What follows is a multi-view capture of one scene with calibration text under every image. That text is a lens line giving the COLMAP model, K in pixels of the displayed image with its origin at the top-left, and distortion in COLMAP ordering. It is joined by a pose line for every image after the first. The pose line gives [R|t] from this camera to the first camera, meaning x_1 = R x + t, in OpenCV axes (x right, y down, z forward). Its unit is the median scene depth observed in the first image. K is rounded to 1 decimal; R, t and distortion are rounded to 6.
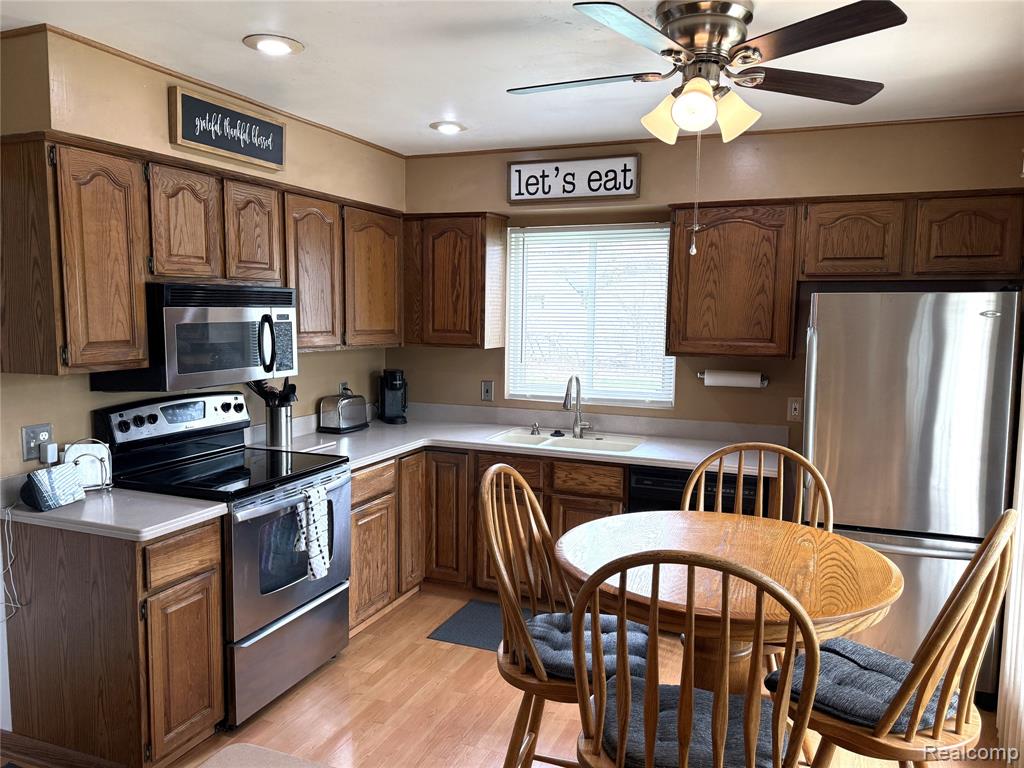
lens RADIAL K [[763.5, 0, 513.9], [0, 763.5, 394.0], [0, 0, 1]] dist [0.036684, -0.061848]
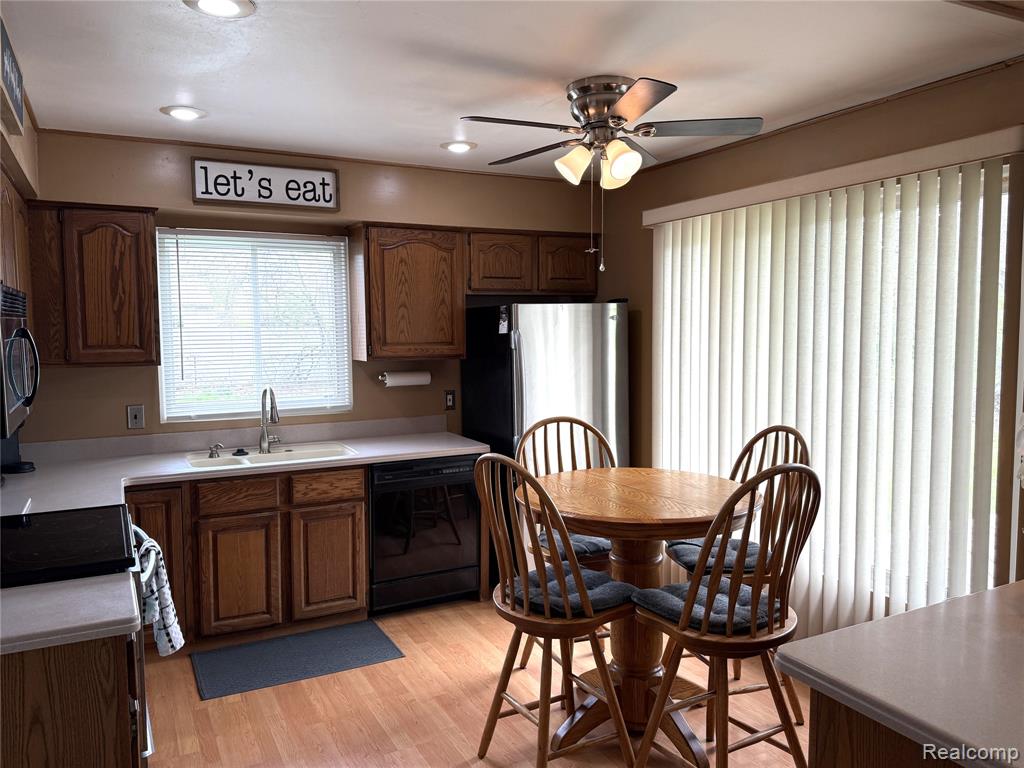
lens RADIAL K [[763.5, 0, 514.7], [0, 763.5, 398.0], [0, 0, 1]] dist [0.036684, -0.061848]
pose [[0.641422, -0.084990, 0.762466, -0.494340], [0.098204, 0.994765, 0.028270, -0.008805], [-0.760877, 0.056744, 0.646410, 0.151194]]
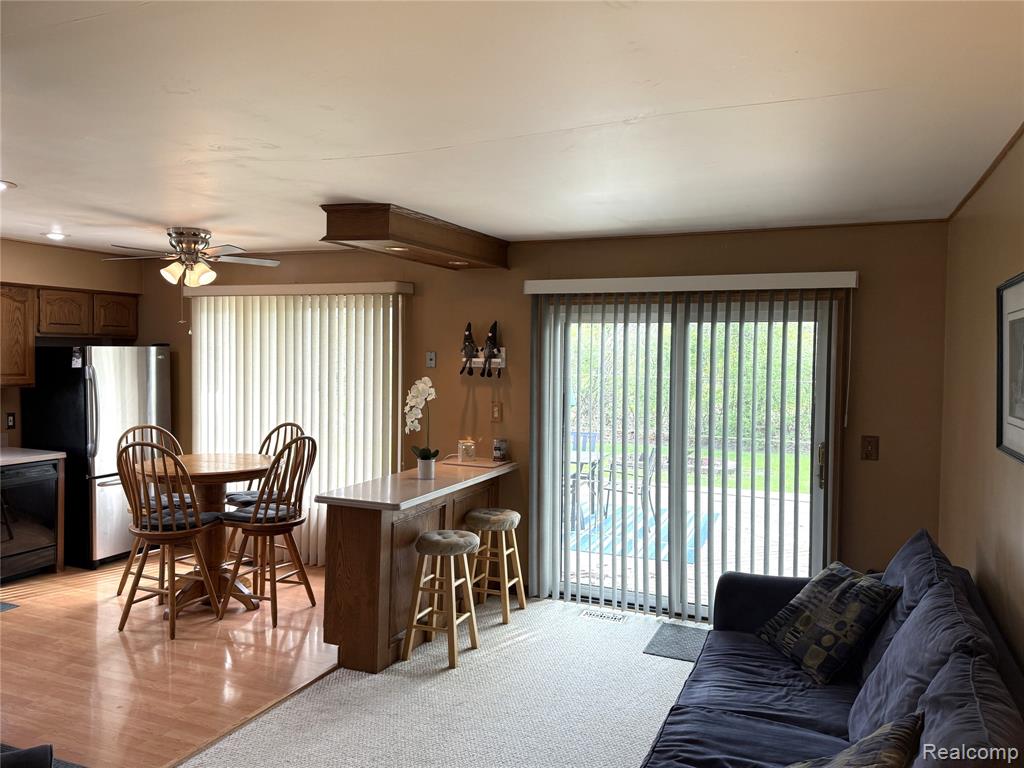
lens RADIAL K [[763.5, 0, 512.9], [0, 763.5, 383.9], [0, 0, 1]] dist [0.036684, -0.061848]
pose [[0.001382, -0.045295, 0.998973, -1.129714], [0.094841, 0.994477, 0.044960, -0.026893], [-0.995491, 0.094681, 0.005670, 0.025628]]
